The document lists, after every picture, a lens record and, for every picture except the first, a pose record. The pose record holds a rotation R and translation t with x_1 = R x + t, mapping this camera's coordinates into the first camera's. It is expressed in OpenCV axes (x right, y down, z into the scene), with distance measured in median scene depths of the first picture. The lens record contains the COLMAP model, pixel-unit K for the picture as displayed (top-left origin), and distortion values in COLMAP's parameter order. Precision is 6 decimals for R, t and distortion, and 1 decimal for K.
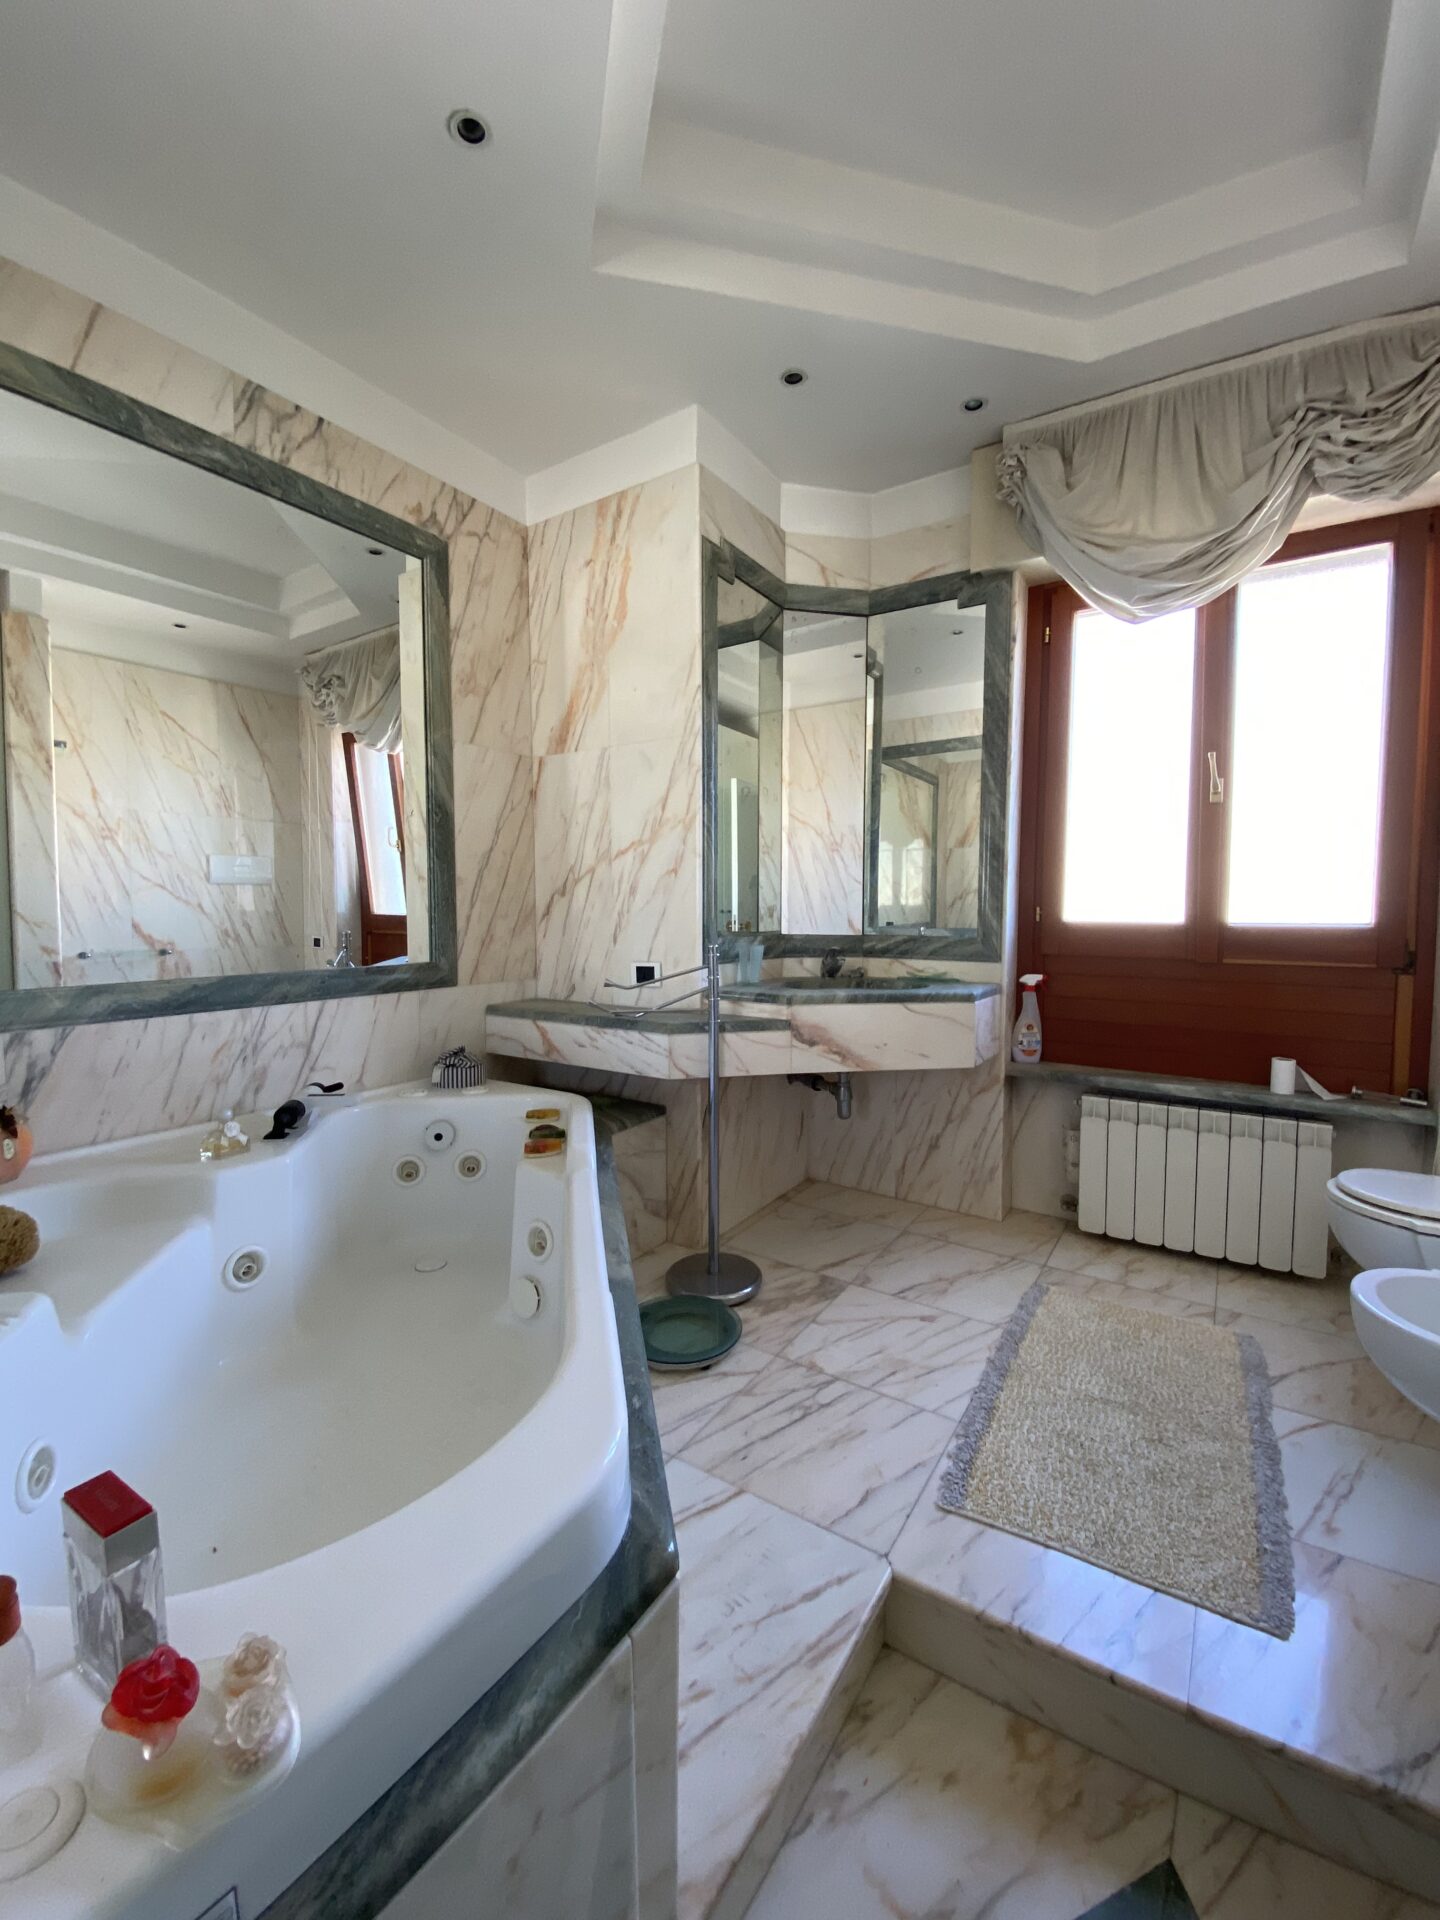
lens RADIAL K [[780.8, 0, 722.5], [0, 780.8, 953.0], [0, 0, 1]] dist [0.005676, -0.013531]
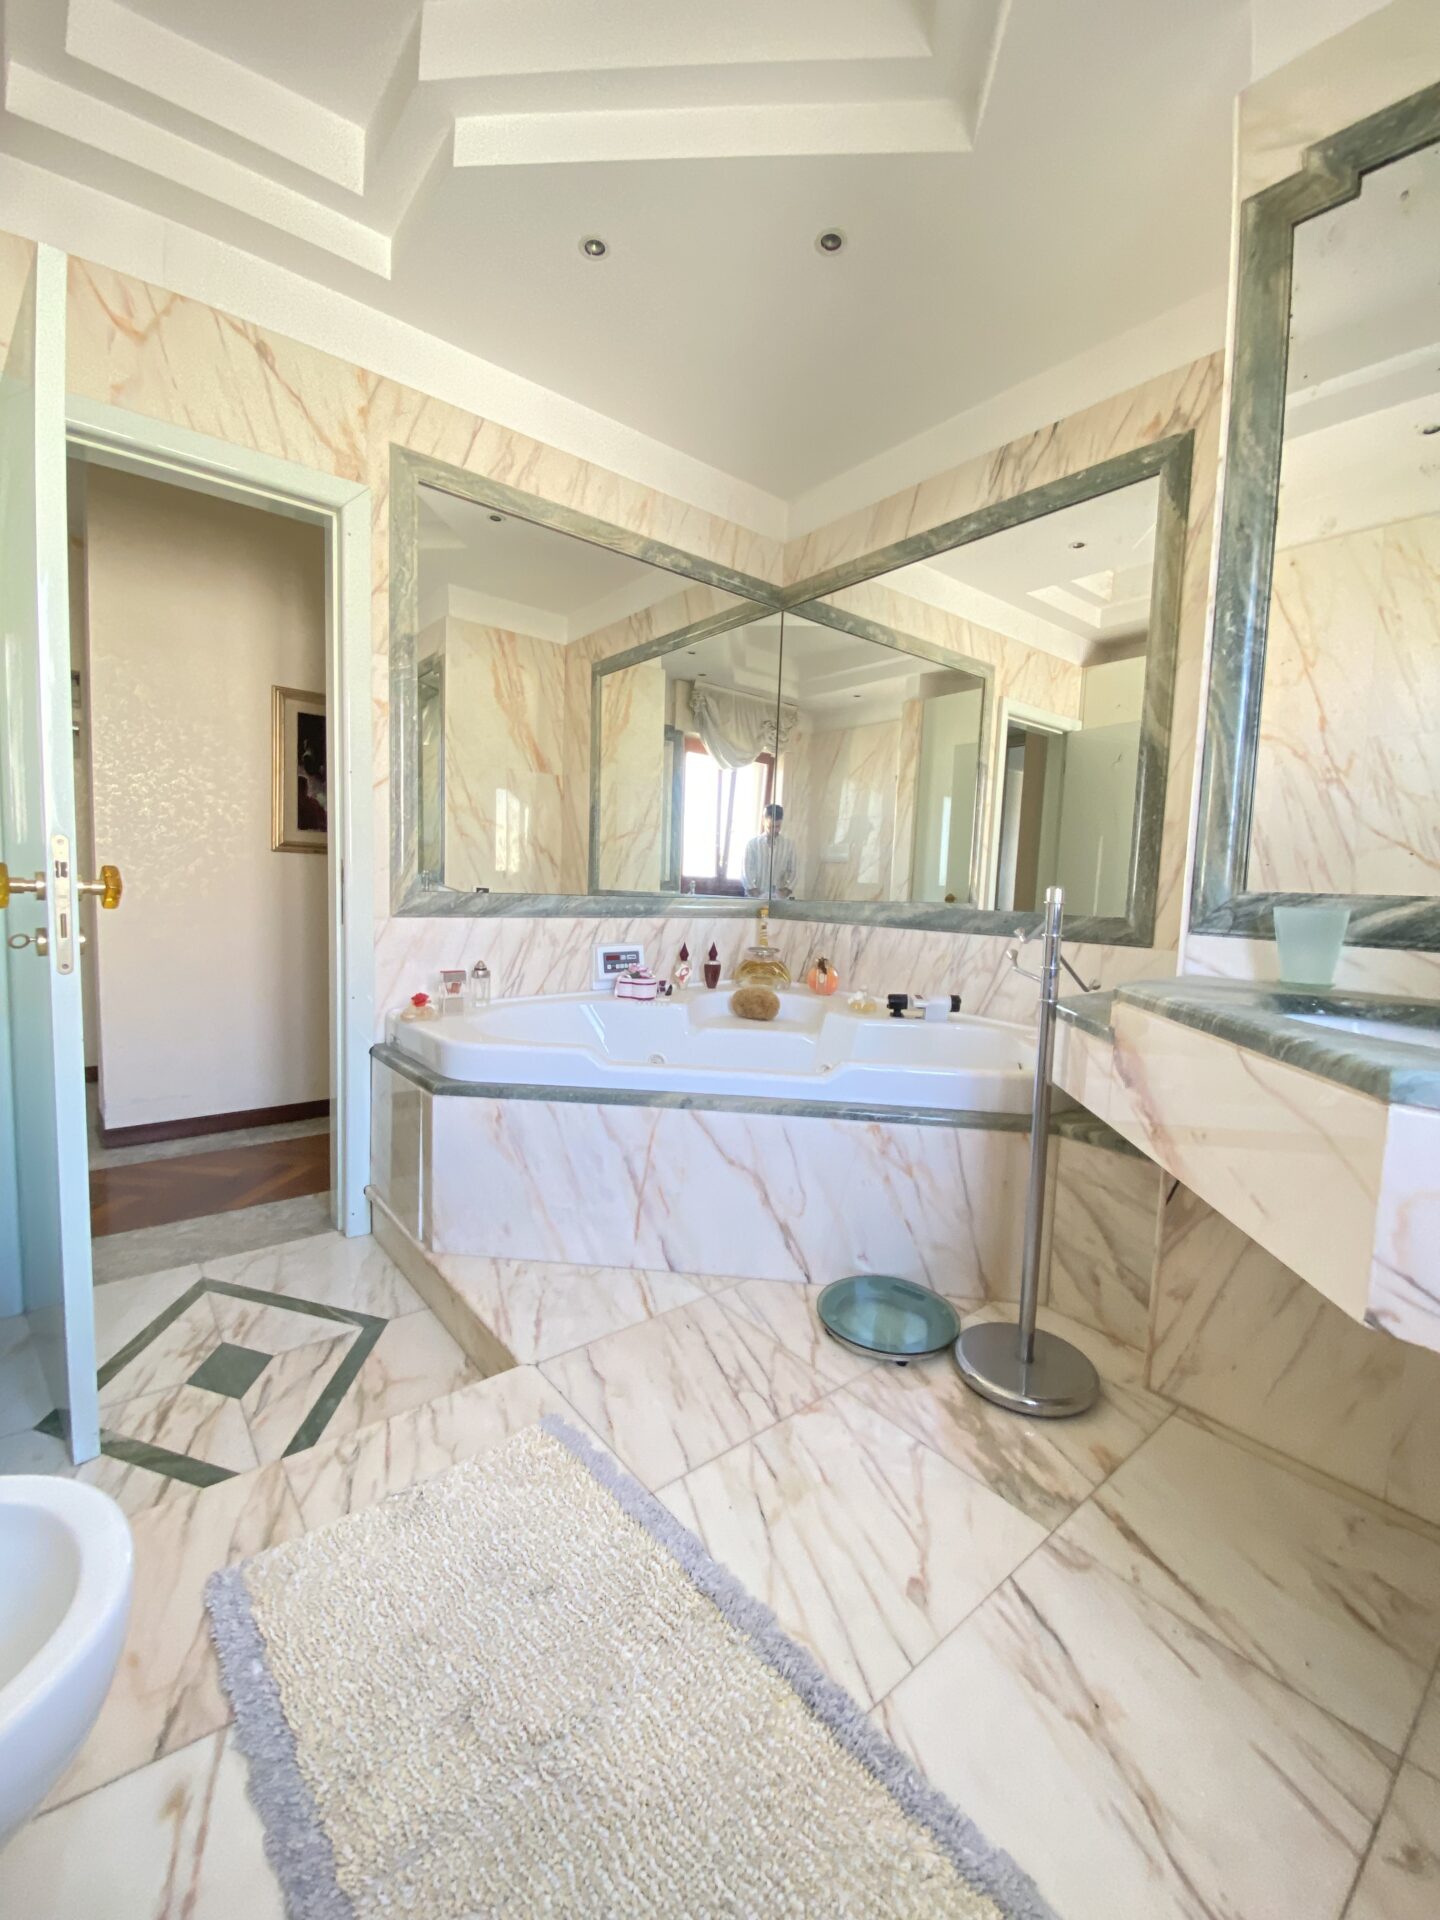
lens RADIAL K [[780.8, 0, 726.5], [0, 780.8, 951.5], [0, 0, 1]] dist [0.005676, -0.013531]
pose [[-0.300360, 0.068613, -0.951355, 0.799431], [-0.094304, 0.990386, 0.101202, 0.003418], [0.949152, 0.120114, -0.291002, 1.020647]]
